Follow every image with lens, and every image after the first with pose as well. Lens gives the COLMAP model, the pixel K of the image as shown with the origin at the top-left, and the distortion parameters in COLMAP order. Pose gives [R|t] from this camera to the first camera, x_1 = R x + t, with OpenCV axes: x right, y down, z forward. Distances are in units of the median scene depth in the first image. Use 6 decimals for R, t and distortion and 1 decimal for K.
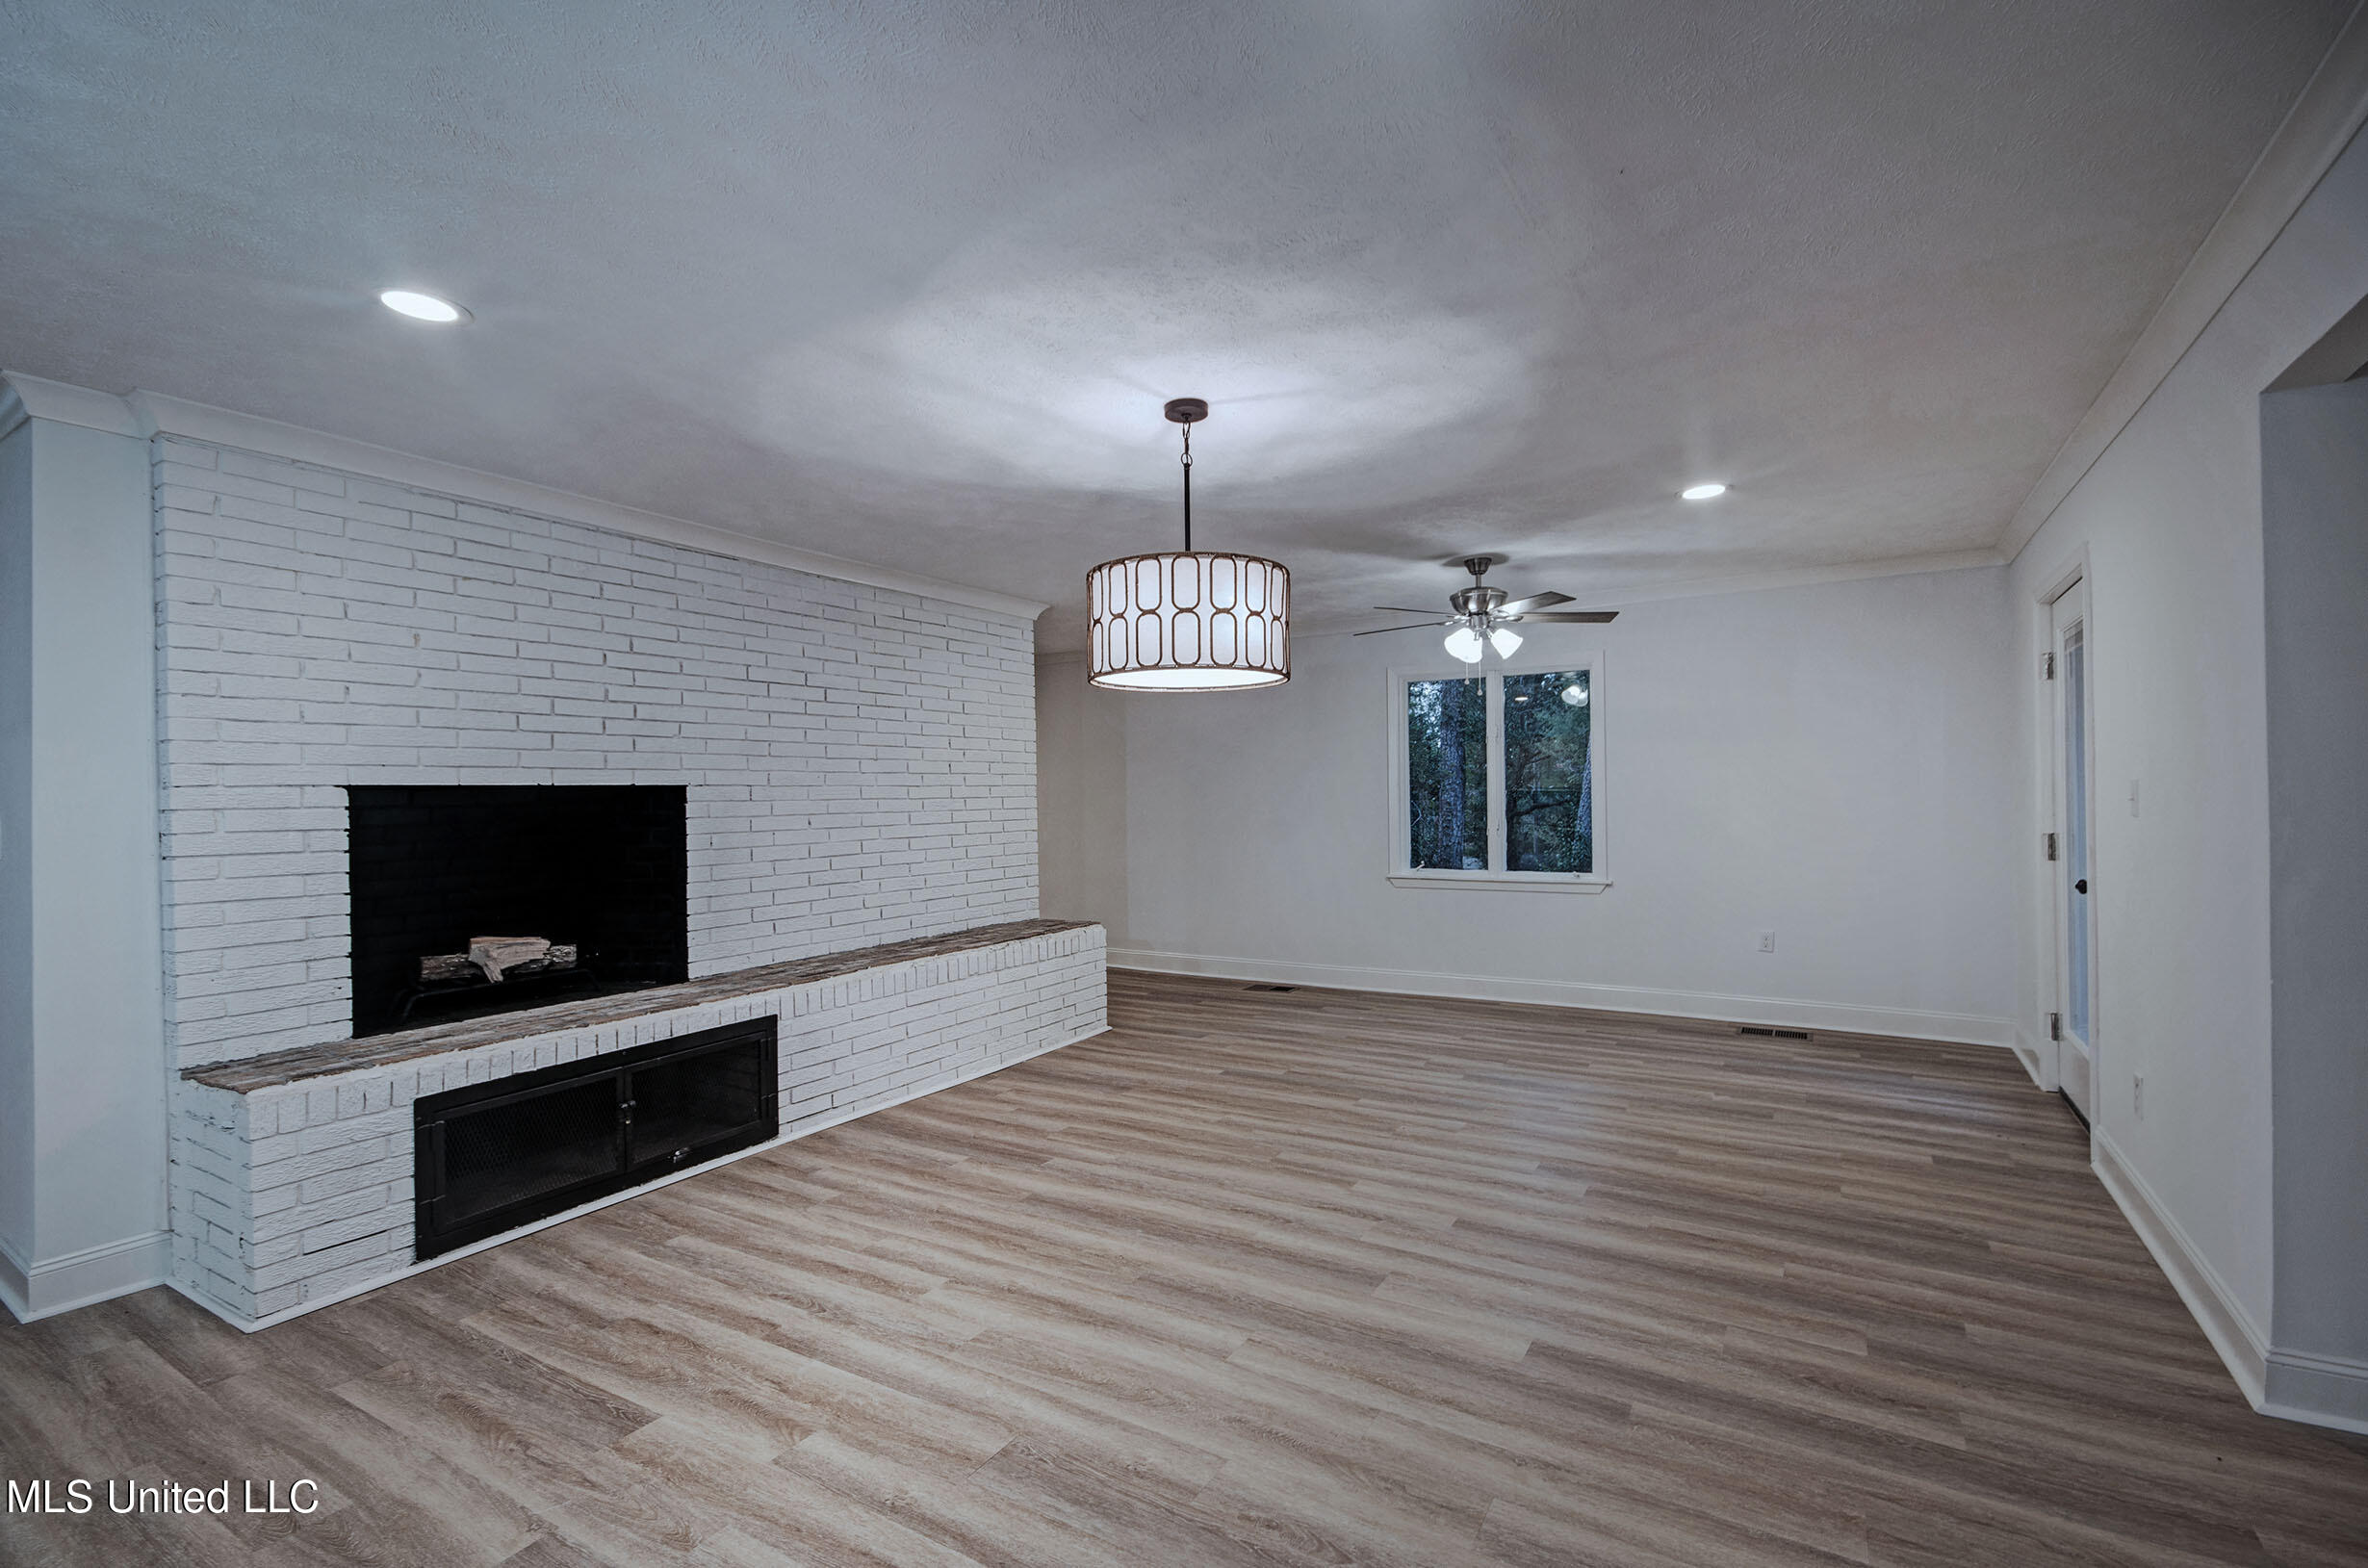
lens RADIAL K [[1077.1, 0, 1177.2], [0, 1077.1, 788.4], [0, 0, 1]] dist [0.004325, -0.000319]
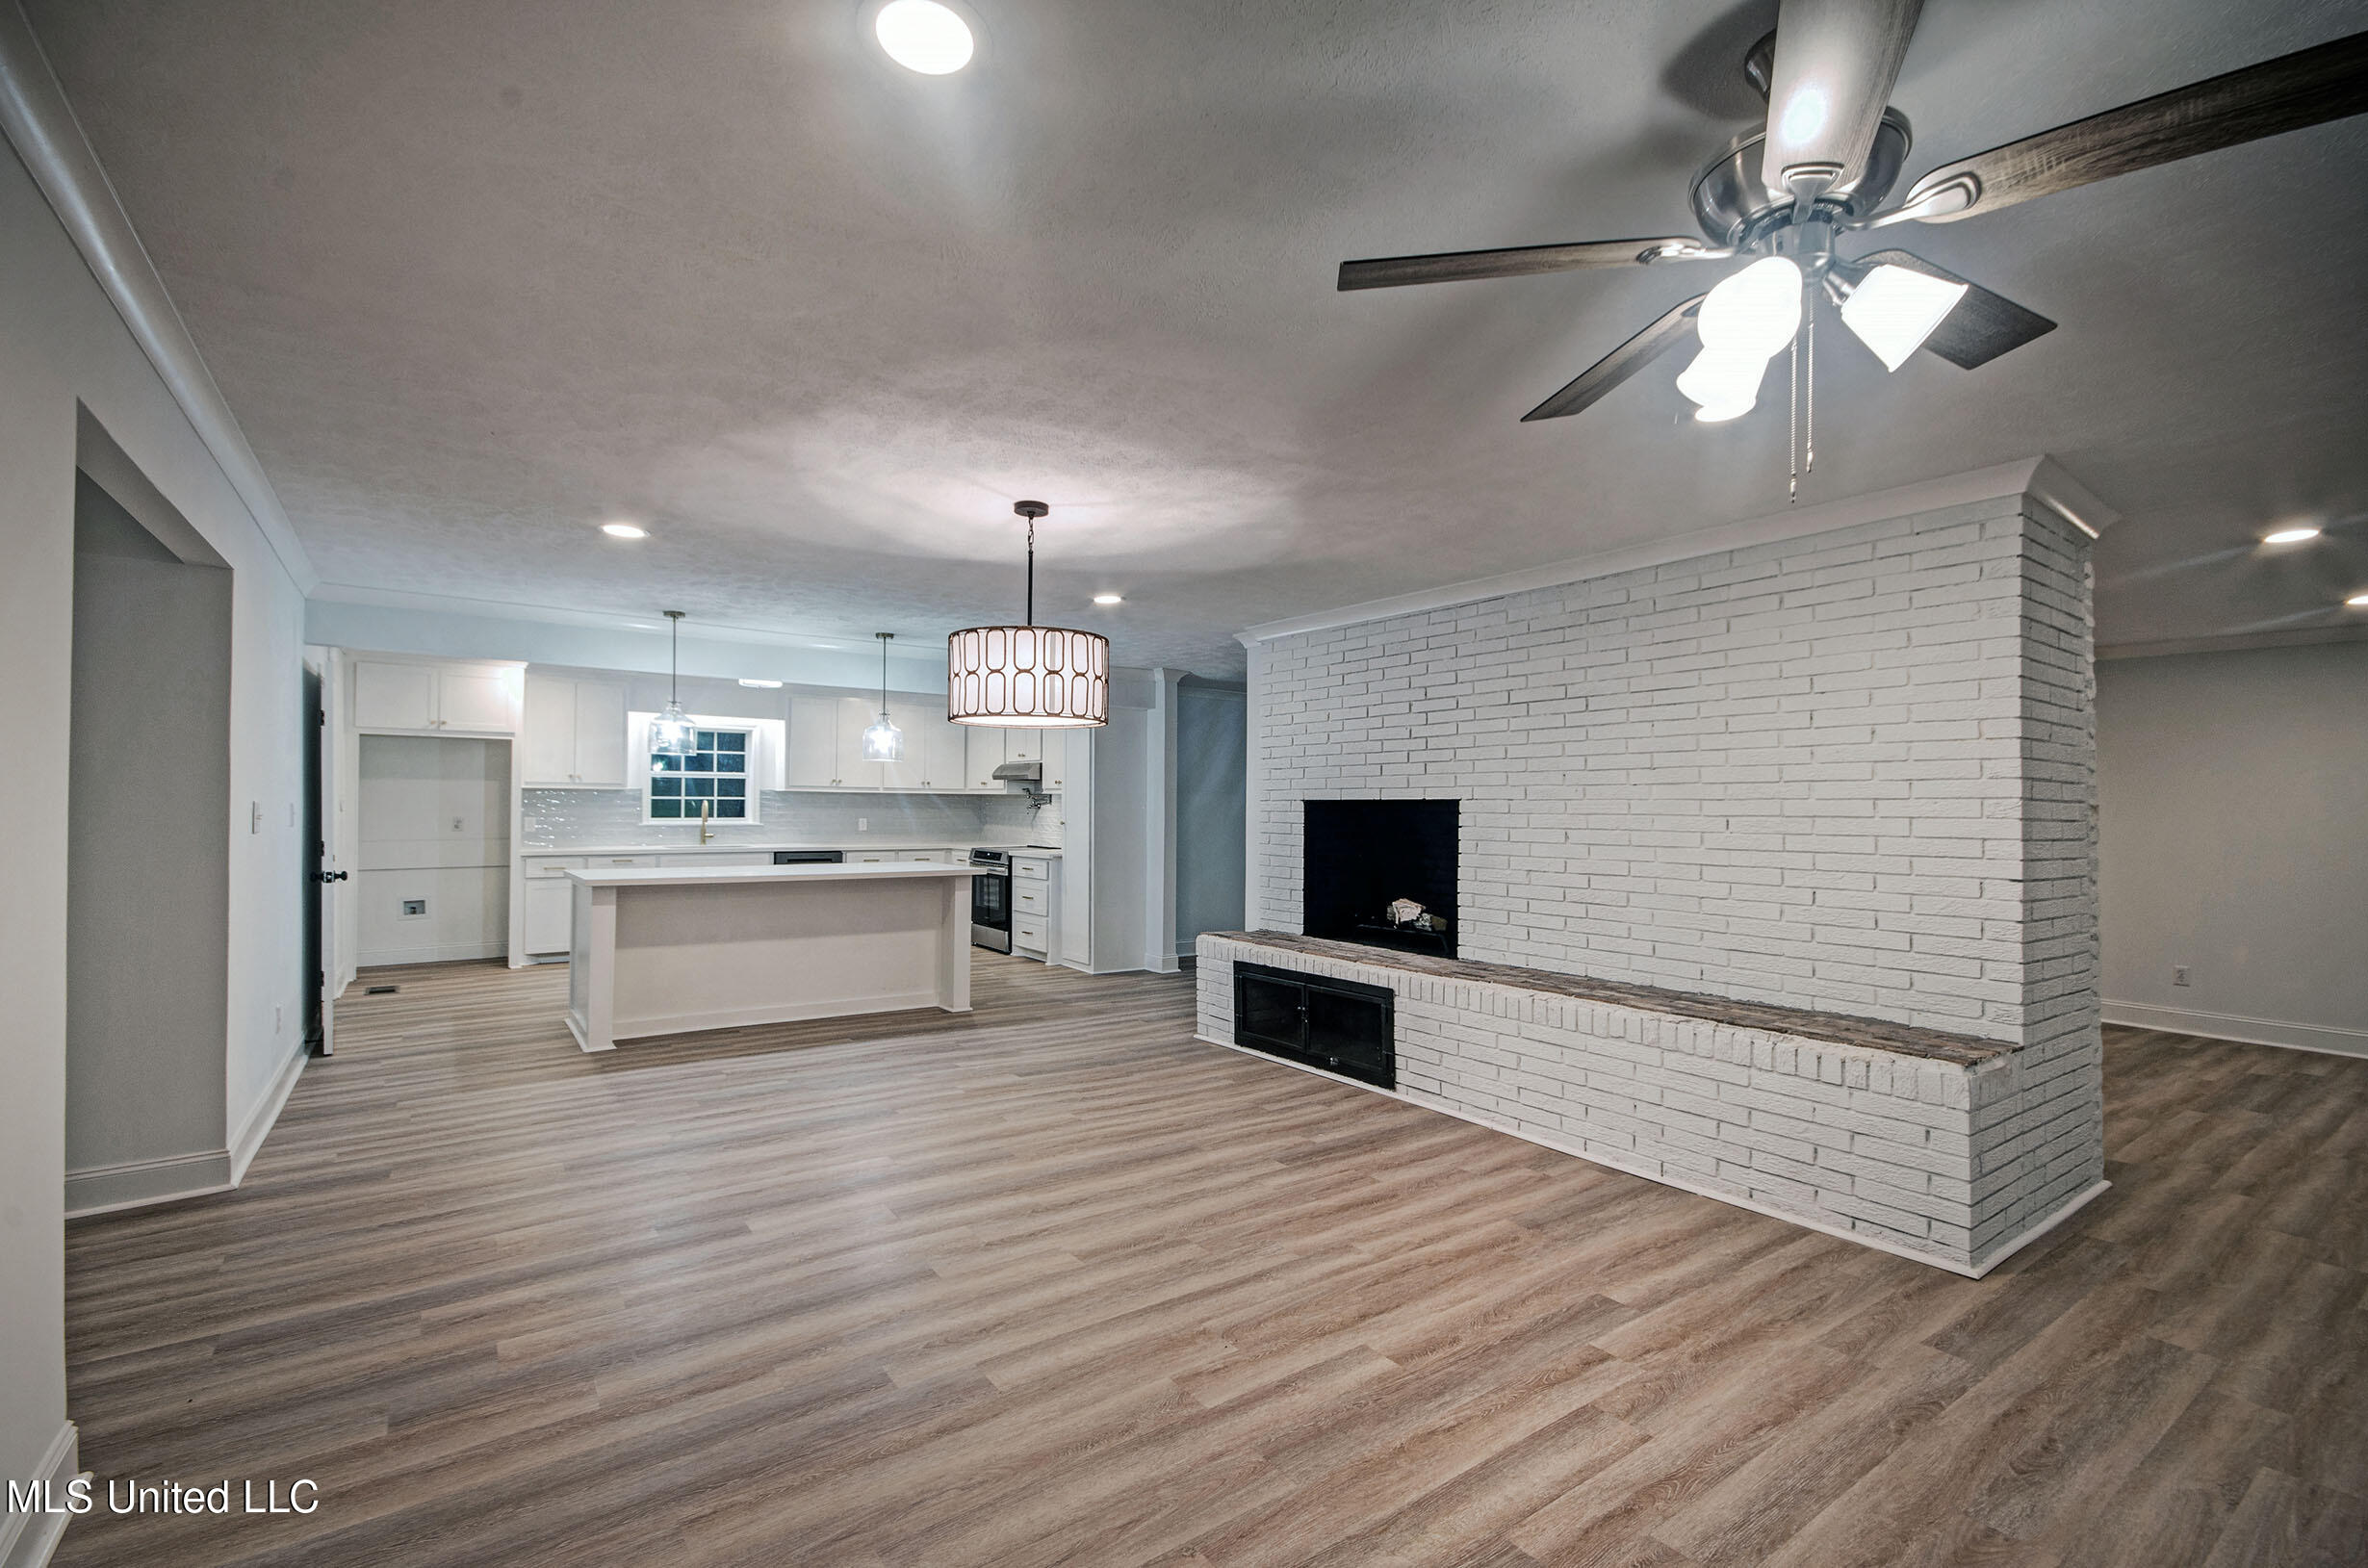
lens RADIAL K [[1077.1, 0, 1176.4], [0, 1077.1, 792.7], [0, 0, 1]] dist [0.004325, -0.000319]
pose [[-0.424262, 0.000127, -0.905540, 0.802782], [0.006096, 0.999978, -0.002716, -0.009489], [0.905519, -0.006673, -0.424253, 1.252435]]
